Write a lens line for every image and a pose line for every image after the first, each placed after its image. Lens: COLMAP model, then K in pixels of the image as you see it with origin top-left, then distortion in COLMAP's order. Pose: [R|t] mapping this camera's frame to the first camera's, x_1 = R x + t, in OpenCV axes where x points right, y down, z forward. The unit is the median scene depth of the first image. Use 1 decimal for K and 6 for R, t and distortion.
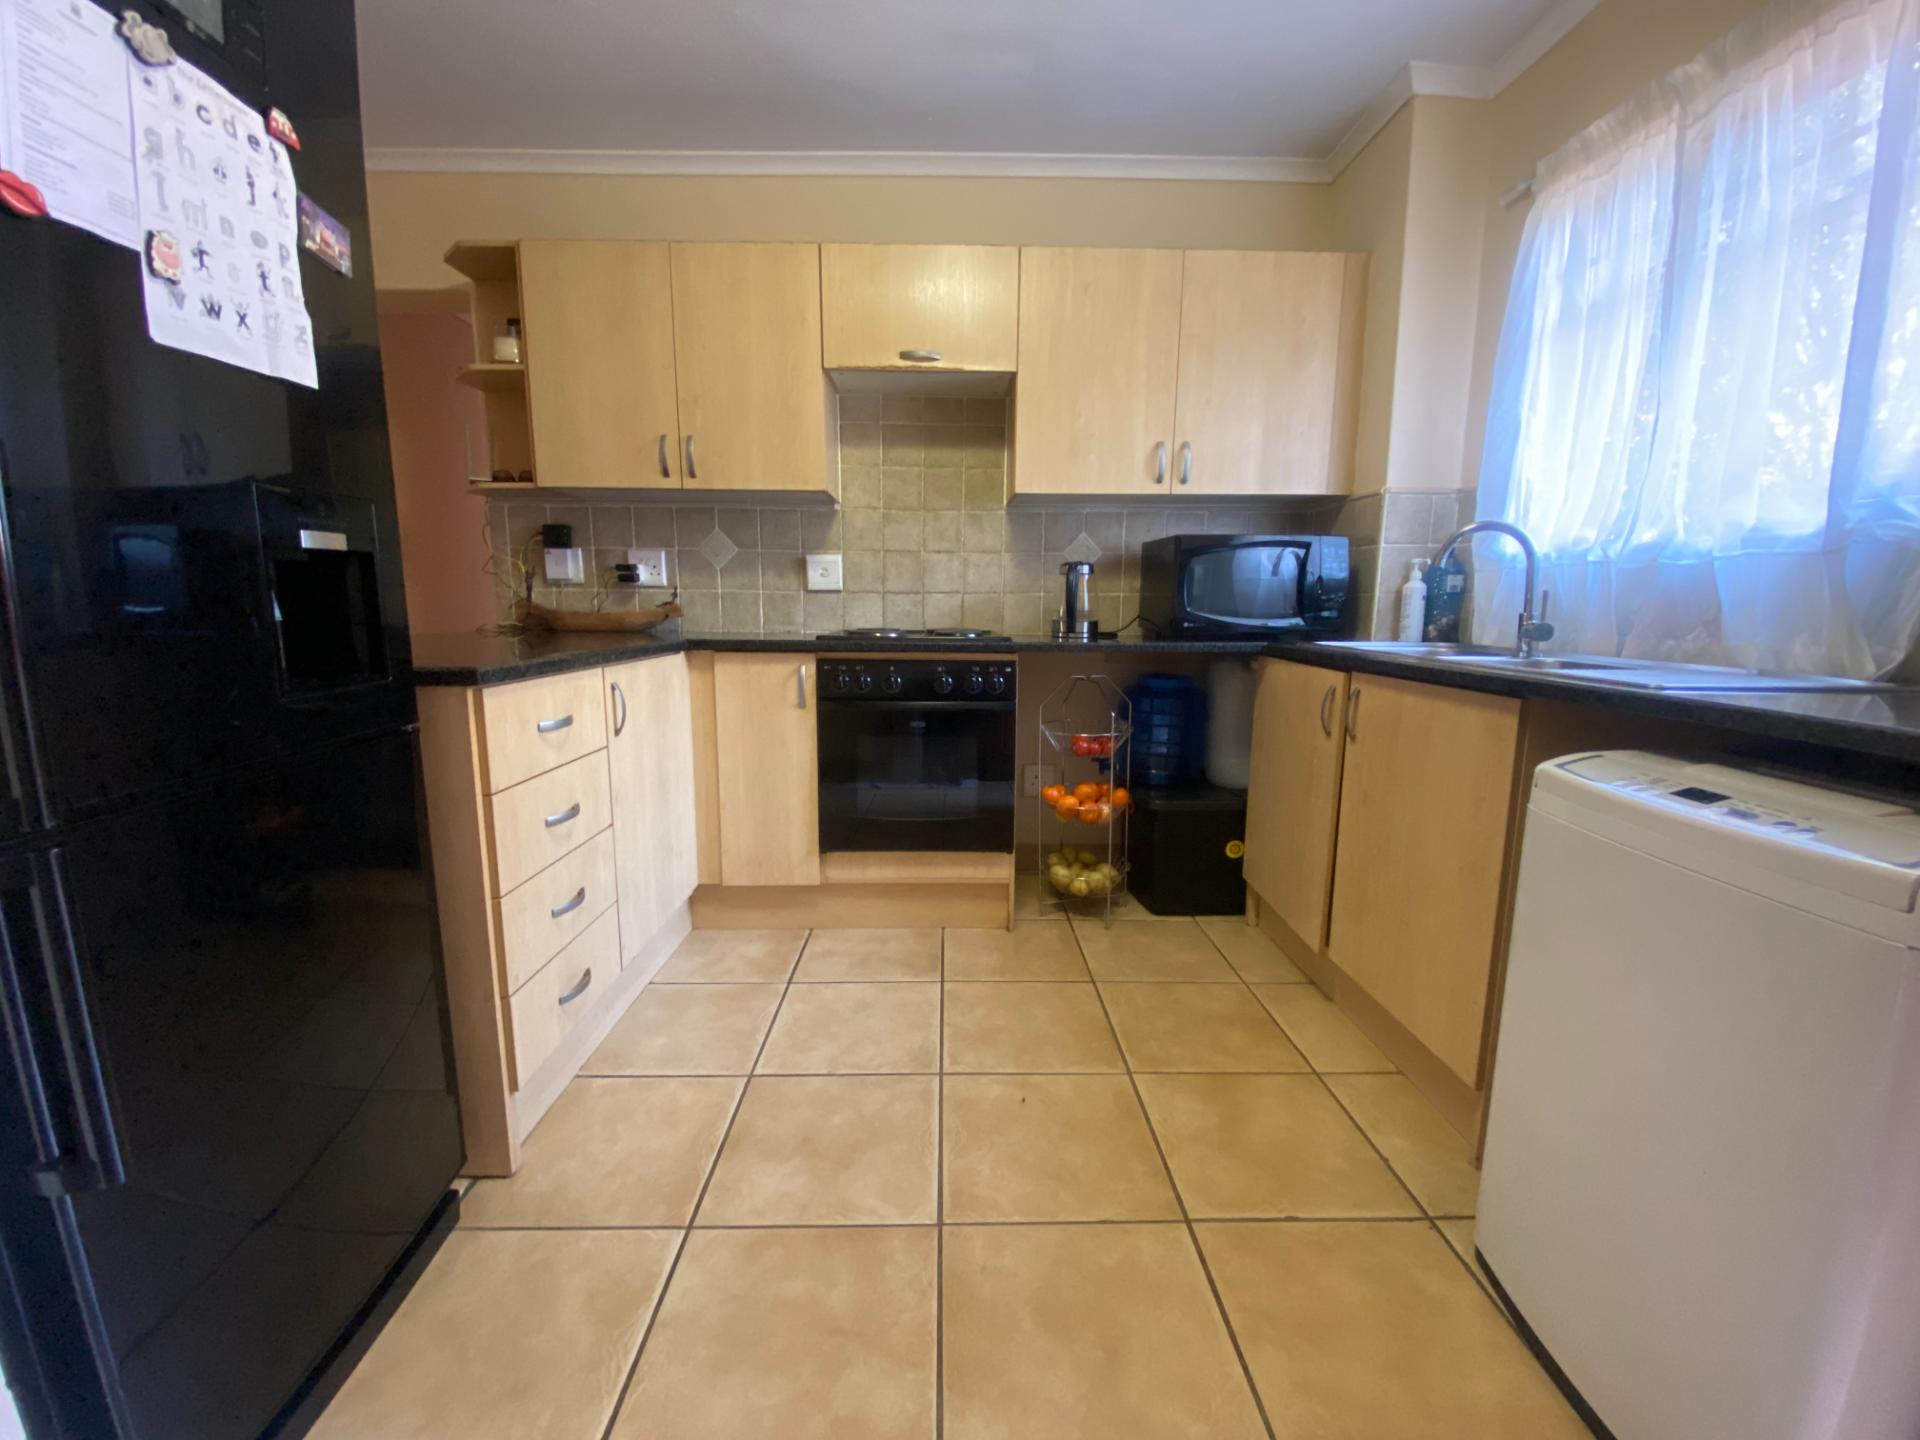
lens RADIAL K [[780.9, 0, 954.0], [0, 780.9, 719.8], [0, 0, 1]] dist [0.003835, -0.004477]
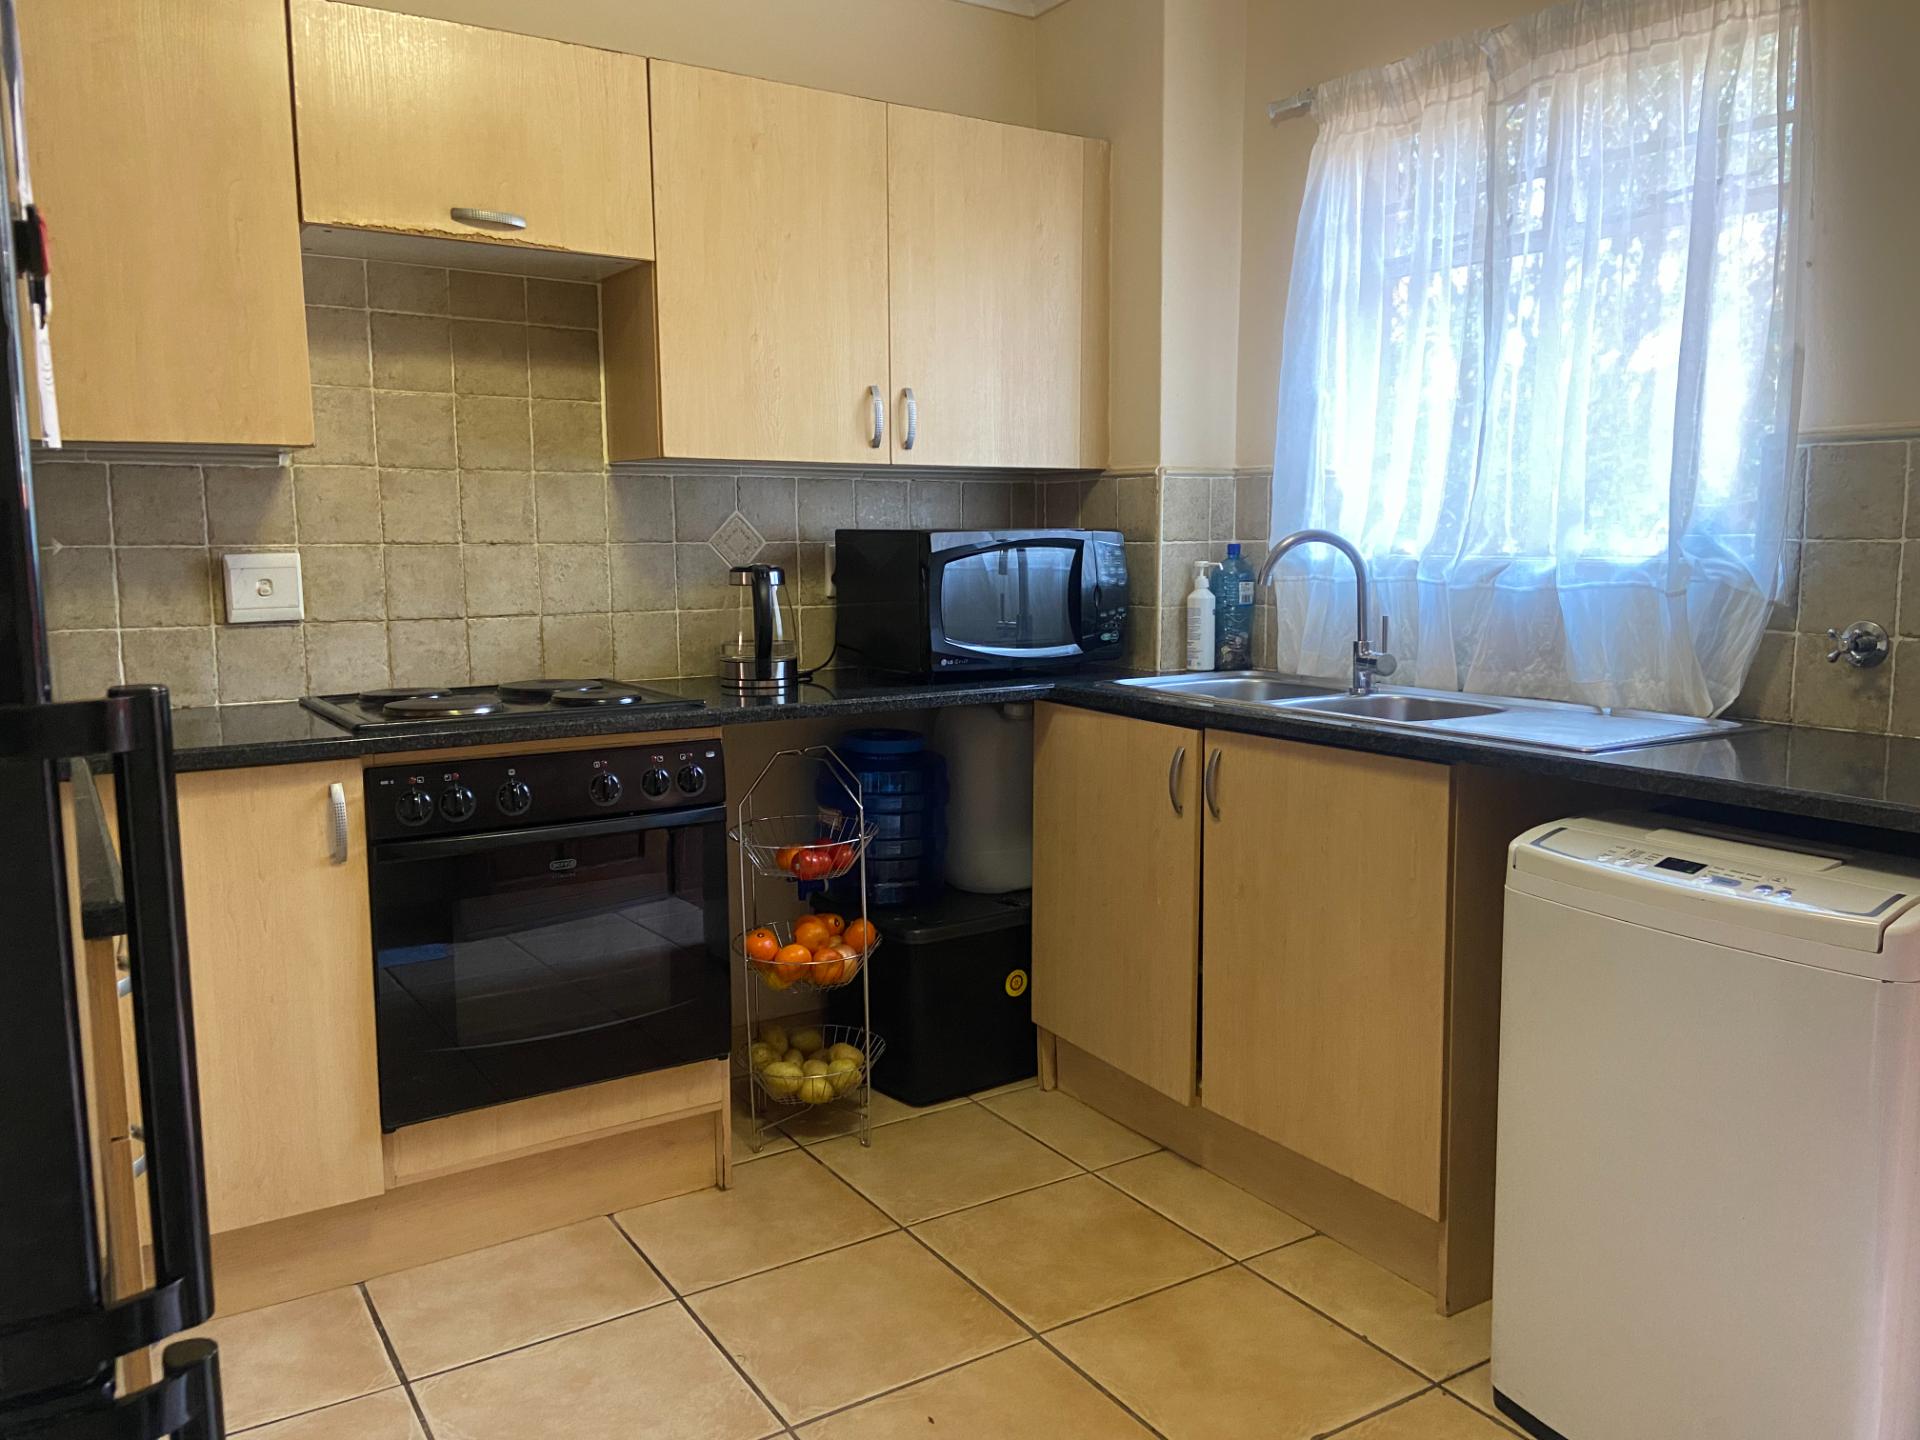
lens RADIAL K [[1465.2, 0, 989.2], [0, 1465.2, 705.3], [0, 0, 1]] dist [0.090901, -0.093549]
pose [[0.846280, -0.074600, 0.527489, -0.334143], [0.092512, 0.995682, -0.007608, -0.071579], [-0.524644, 0.055238, 0.849528, -0.090144]]
